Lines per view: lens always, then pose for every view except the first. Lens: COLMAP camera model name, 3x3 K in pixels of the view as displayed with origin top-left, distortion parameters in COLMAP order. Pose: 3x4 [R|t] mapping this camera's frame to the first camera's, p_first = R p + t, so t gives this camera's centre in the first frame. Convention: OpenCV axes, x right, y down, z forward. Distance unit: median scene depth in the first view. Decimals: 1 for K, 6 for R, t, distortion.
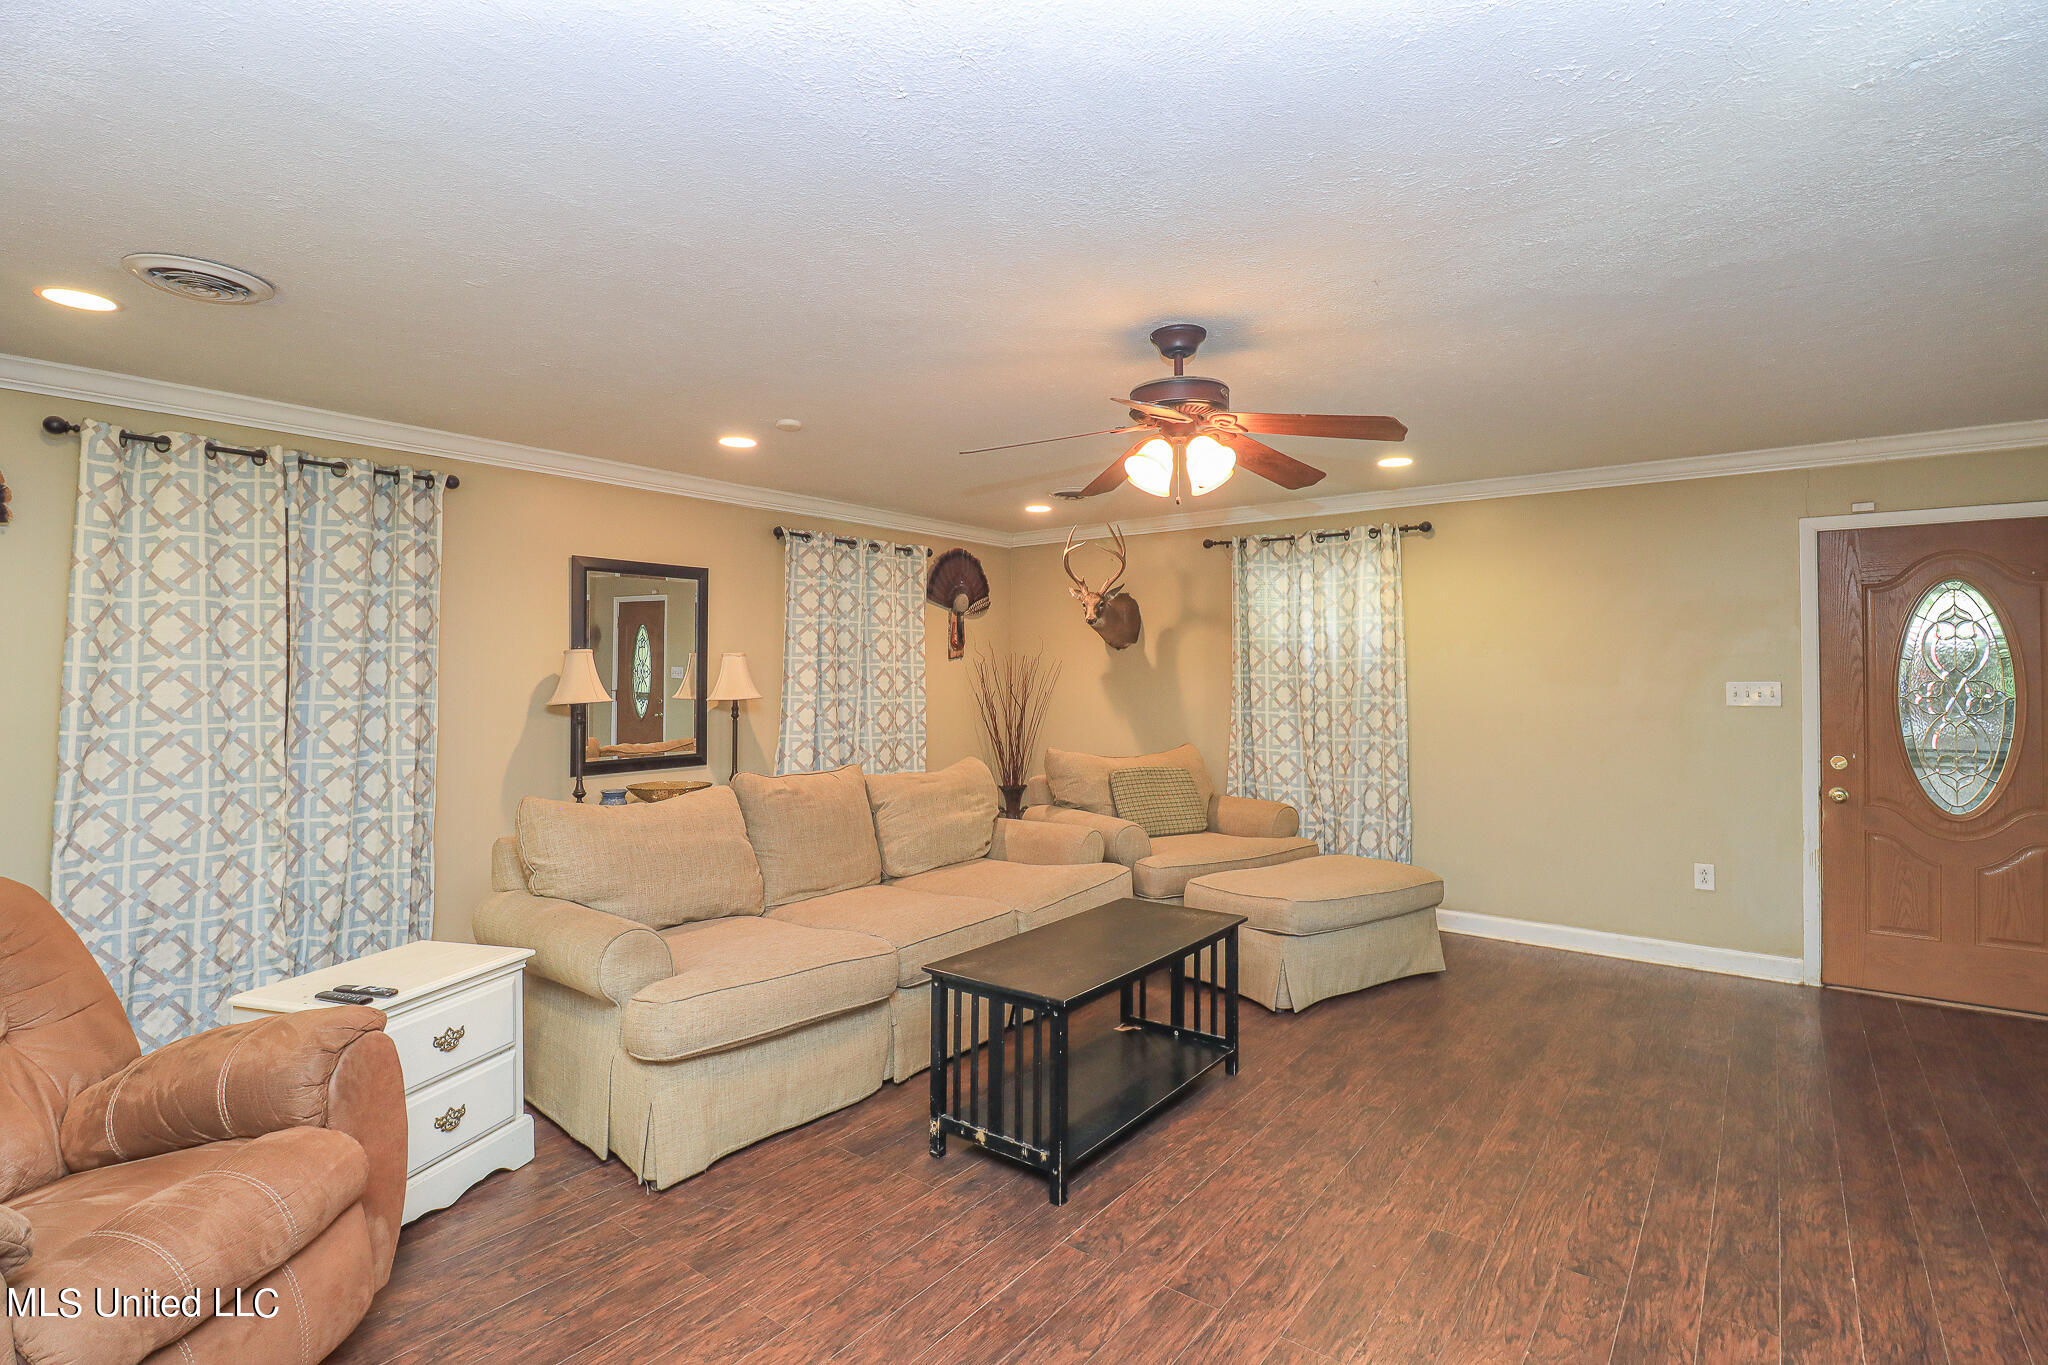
lens RADIAL K [[958.7, 0, 1024.0], [0, 958.7, 682.5], [0, 0, 1]] dist [0.000074, -0.013040]
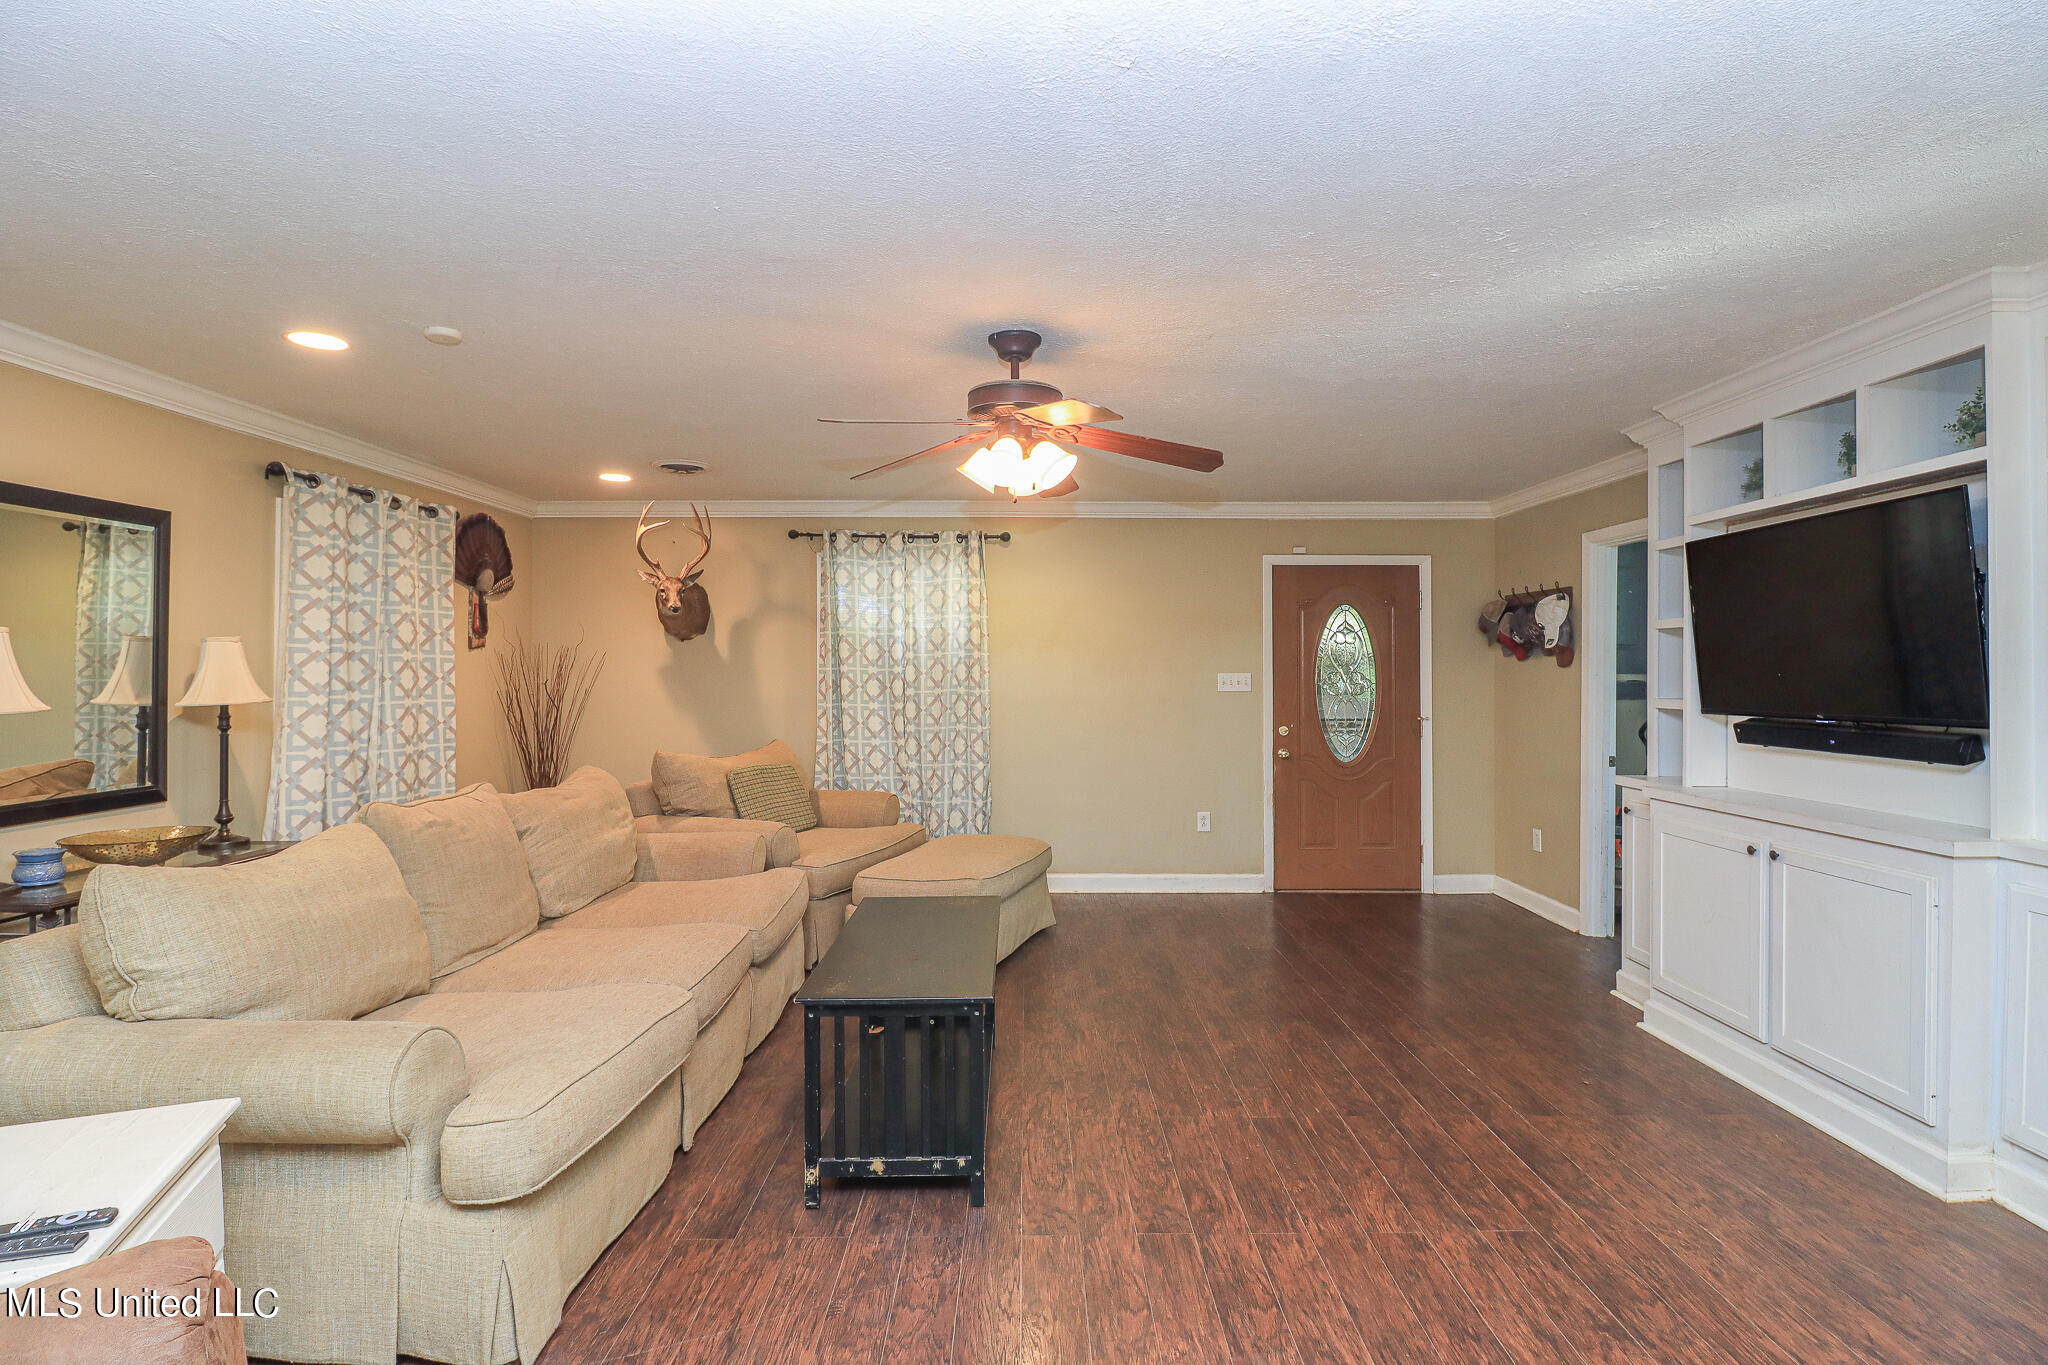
lens RADIAL K [[958.7, 0, 1024.0], [0, 958.7, 682.5], [0, 0, 1]] dist [0.000074, -0.013040]
pose [[0.791289, -0.009562, 0.611368, -0.243403], [0.005526, 0.999949, 0.008488, -0.000492], [-0.611417, -0.003338, 0.791301, 0.089978]]
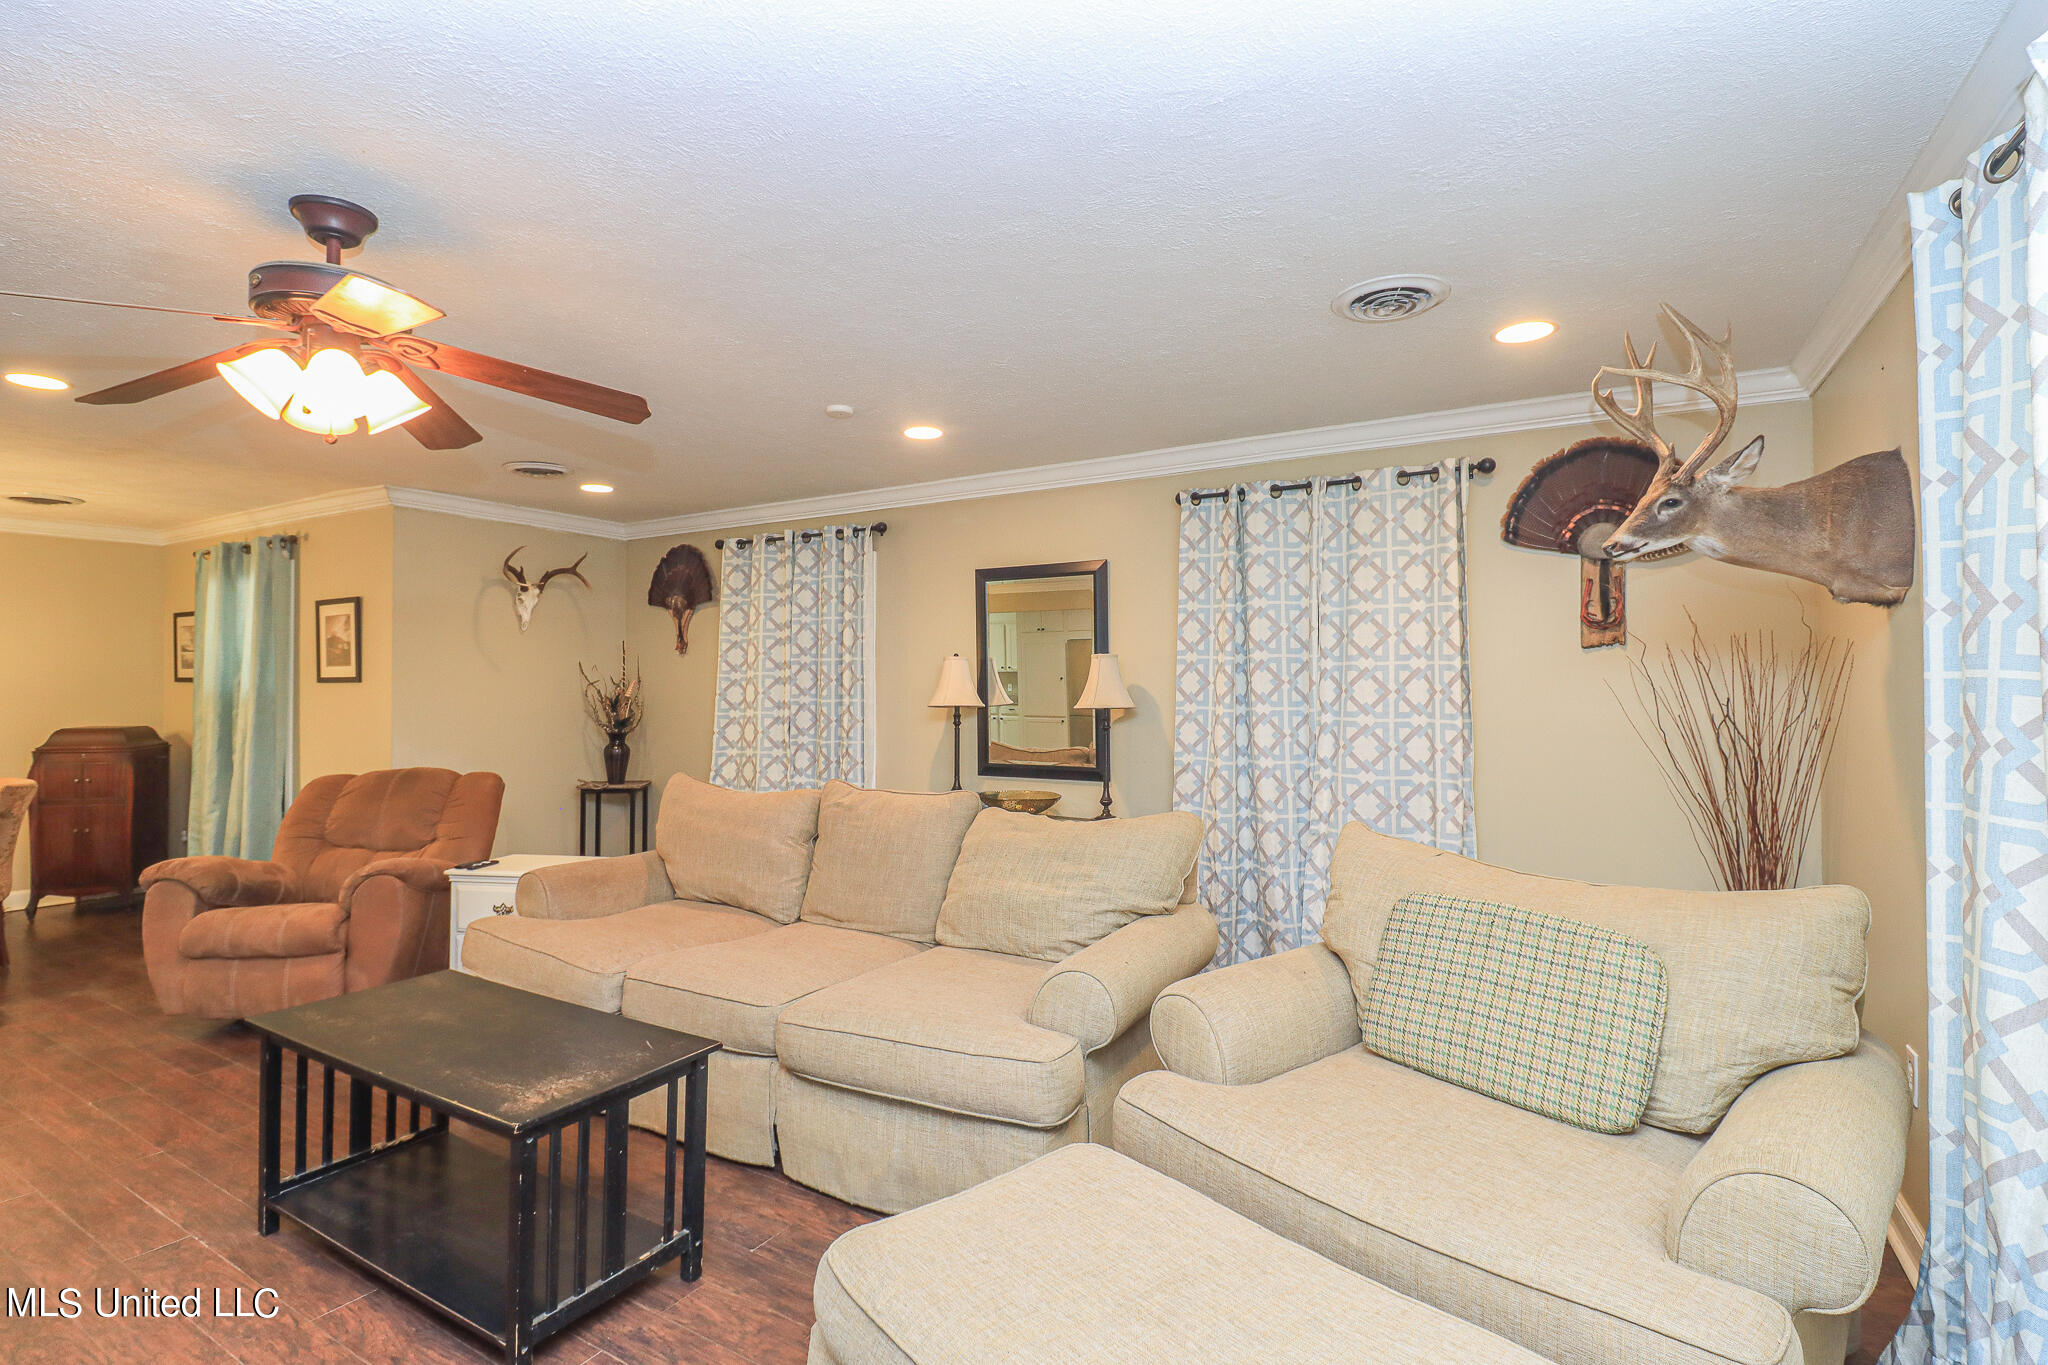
lens RADIAL K [[958.7, 0, 1024.0], [0, 958.7, 682.5], [0, 0, 1]] dist [0.000074, -0.013040]
pose [[0.130847, 0.010240, -0.991350, 0.495378], [-0.001152, 0.999948, 0.010176, -0.013196], [0.991402, -0.000189, 0.130852, 0.747084]]
